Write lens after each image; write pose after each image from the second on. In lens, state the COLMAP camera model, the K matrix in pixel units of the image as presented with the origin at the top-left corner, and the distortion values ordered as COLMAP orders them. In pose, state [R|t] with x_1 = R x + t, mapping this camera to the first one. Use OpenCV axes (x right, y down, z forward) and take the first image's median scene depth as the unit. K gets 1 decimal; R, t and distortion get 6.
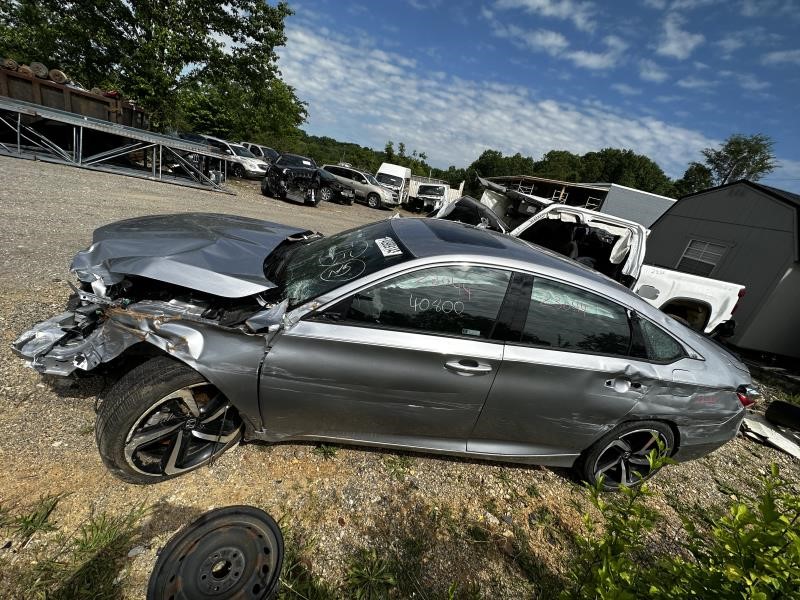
lens RADIAL K [[319.1, 0, 398.6], [0, 319.1, 299.4], [0, 0, 1]] dist [-0.005016, -0.000376]
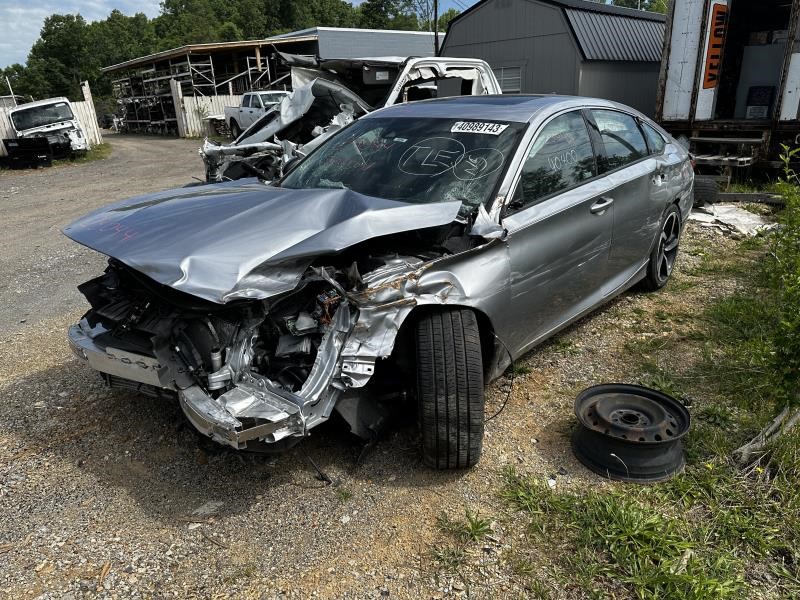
lens RADIAL K [[565.7, 0, 399.3], [0, 565.7, 297.8], [0, 0, 1]] dist [0.022663, -0.029541]
pose [[0.711180, -0.459535, 0.532024, -1.135016], [0.433664, 0.882404, 0.182478, -0.120724], [-0.553315, 0.100945, 0.826833, -0.118997]]
